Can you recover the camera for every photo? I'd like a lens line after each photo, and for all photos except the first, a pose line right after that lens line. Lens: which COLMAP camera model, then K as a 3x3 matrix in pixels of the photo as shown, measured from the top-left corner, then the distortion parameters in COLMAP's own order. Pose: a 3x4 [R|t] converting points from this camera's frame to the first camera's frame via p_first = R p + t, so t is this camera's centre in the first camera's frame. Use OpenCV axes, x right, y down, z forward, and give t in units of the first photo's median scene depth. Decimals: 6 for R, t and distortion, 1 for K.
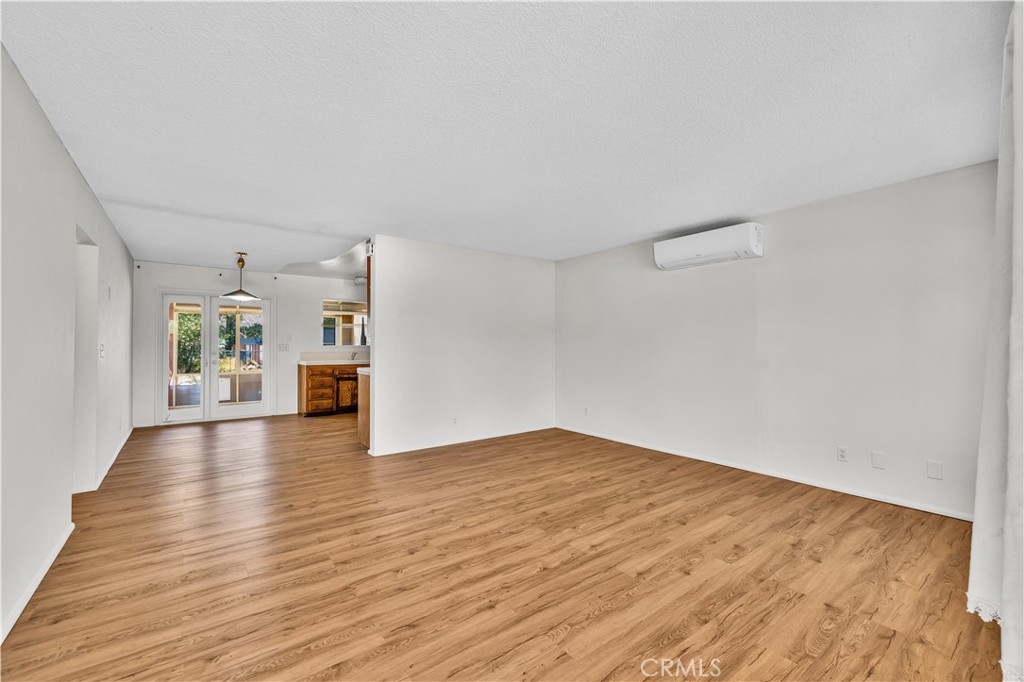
lens RADIAL K [[427.7, 0, 504.4], [0, 427.7, 345.1], [0, 0, 1]] dist [-0.000787, 0.000557]
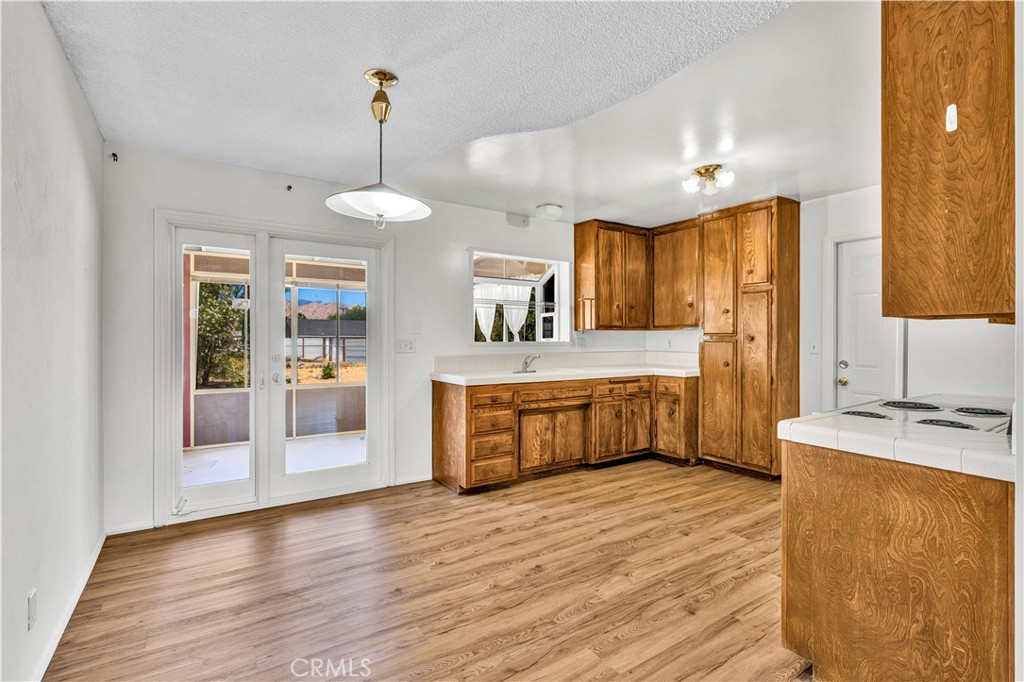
lens RADIAL K [[469.0, 0, 505.2], [0, 469.0, 340.3], [0, 0, 1]] dist [-0.013096, -0.000309]
pose [[0.998187, -0.002538, -0.060128, -0.884815], [0.002491, 0.999997, -0.000851, -0.001489], [0.060130, 0.000700, 0.998190, 1.128595]]
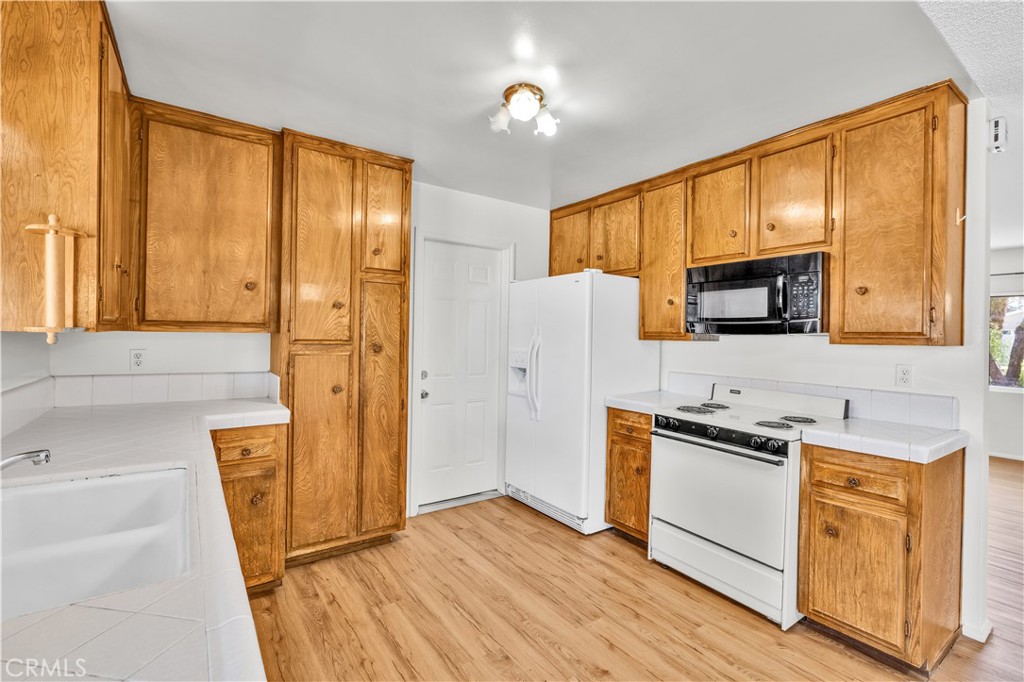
lens RADIAL K [[458.0, 0, 508.1], [0, 458.0, 334.9], [0, 0, 1]] dist [-0.009576, 0.001300]
pose [[0.025091, -0.002039, 0.999683, -1.157272], [-0.011564, 0.999930, 0.002329, -0.037196], [-0.999618, -0.011619, 0.025066, 2.202949]]
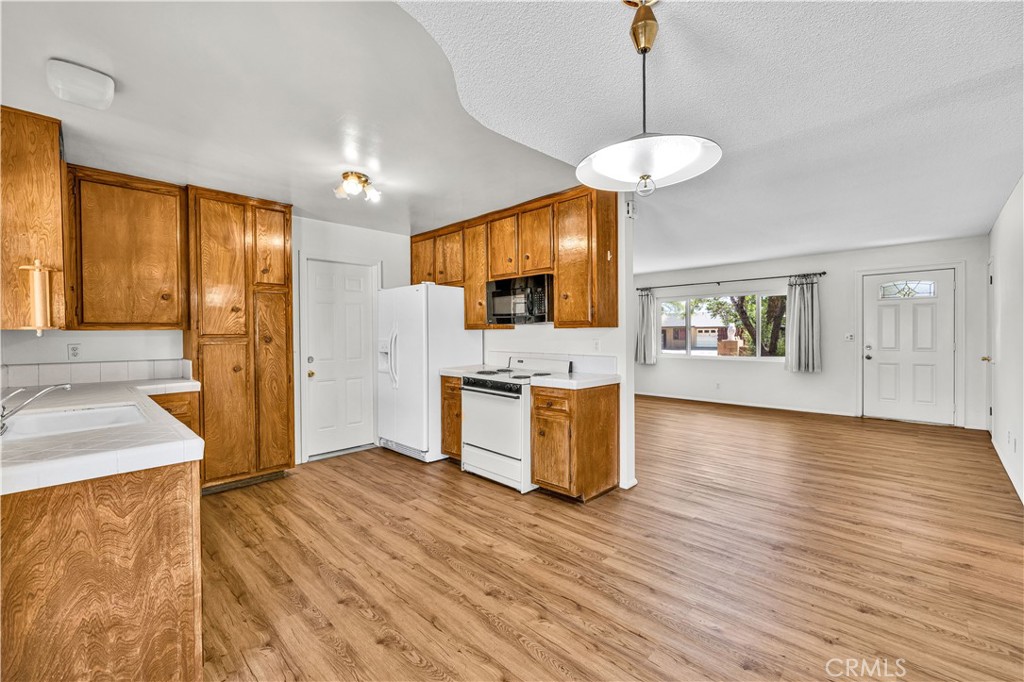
lens RADIAL K [[427.7, 0, 509.1], [0, 427.7, 338.0], [0, 0, 1]] dist [-0.000787, 0.000557]
pose [[-0.157728, -0.015596, 0.987359, -1.539091], [0.012609, 0.999762, 0.017806, -0.022780], [-0.987402, 0.015258, -0.157494, 2.009916]]
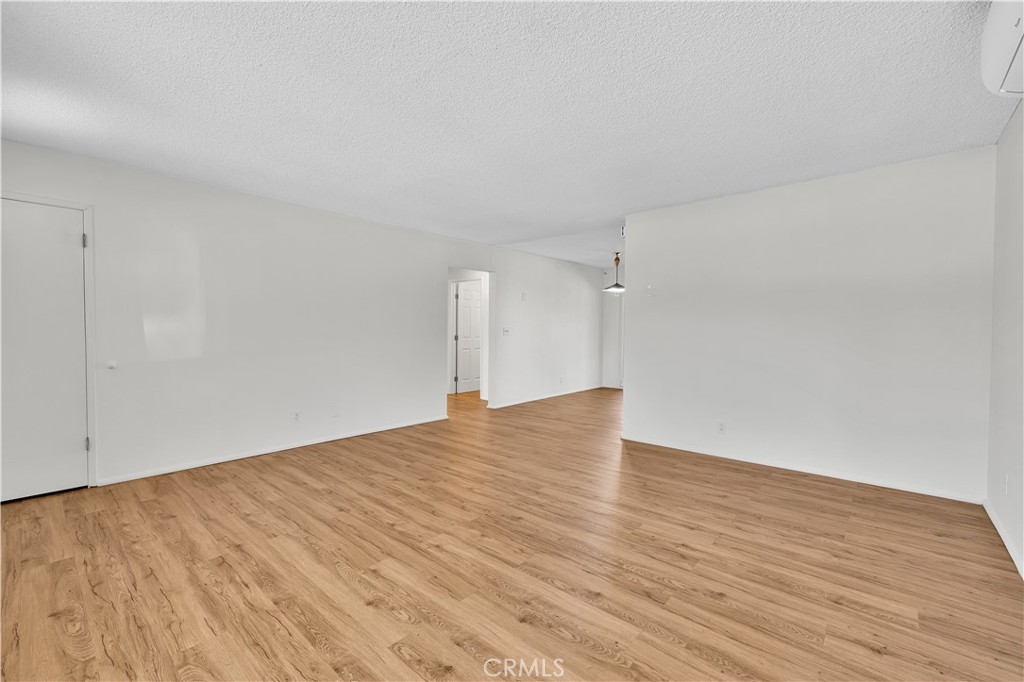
lens RADIAL K [[427.7, 0, 510.1], [0, 427.7, 338.5], [0, 0, 1]] dist [-0.000787, 0.000557]
pose [[0.212036, 0.022135, -0.977011, 0.925404], [-0.007697, 0.999750, 0.020980, 0.009885], [0.977232, 0.003071, 0.212153, 0.795255]]
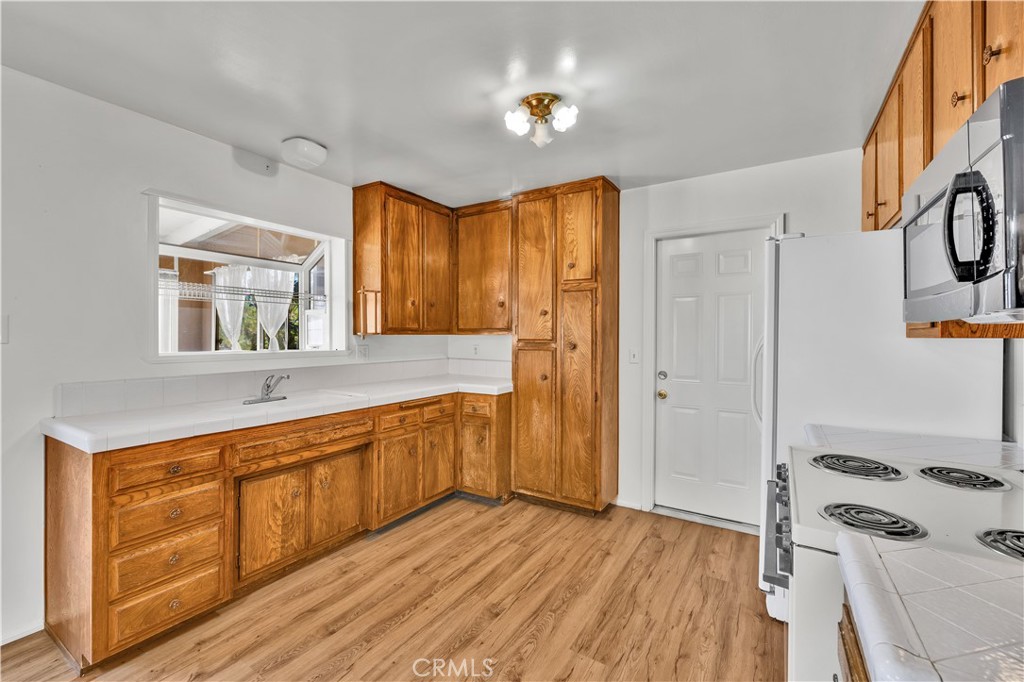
lens RADIAL K [[427.7, 0, 509.3], [0, 427.7, 337.7], [0, 0, 1]] dist [-0.000787, 0.000557]
pose [[0.929134, -0.002140, 0.369737, -0.778297], [0.001624, 0.999997, 0.001708, -0.028318], [-0.369739, -0.000986, 0.929135, 1.611430]]
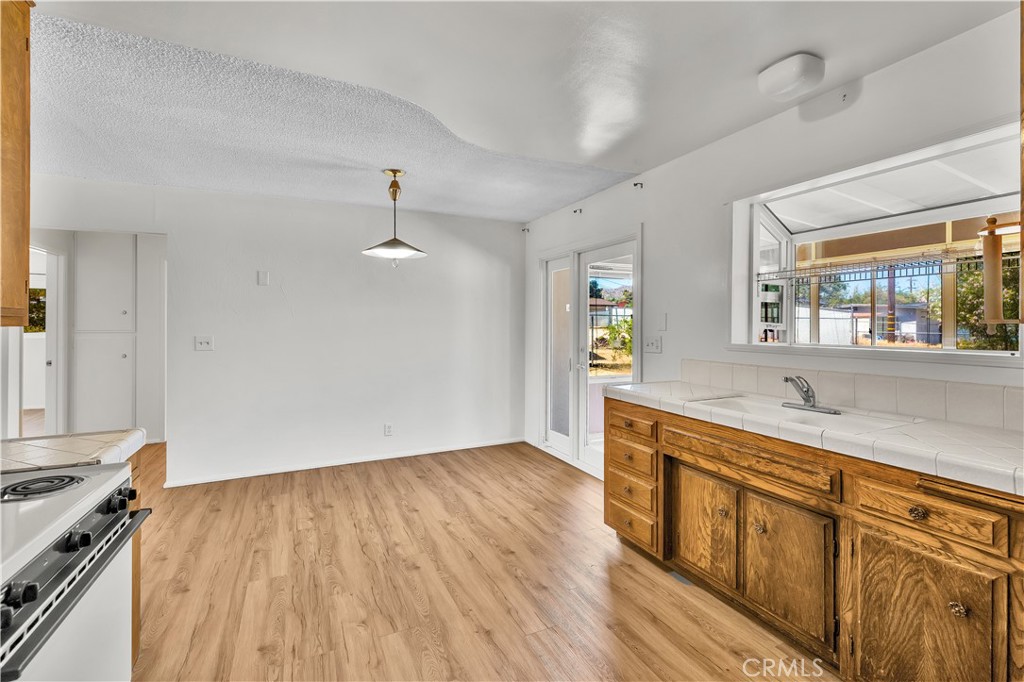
lens RADIAL K [[445.4, 0, 498.4], [0, 445.4, 324.4], [0, 0, 1]] dist [0.002776, 0.000479]
pose [[-0.206379, -0.002132, -0.978470, -0.149330], [-0.002853, 0.999995, -0.001578, -0.030701], [0.978468, 0.002465, -0.206384, 2.238757]]
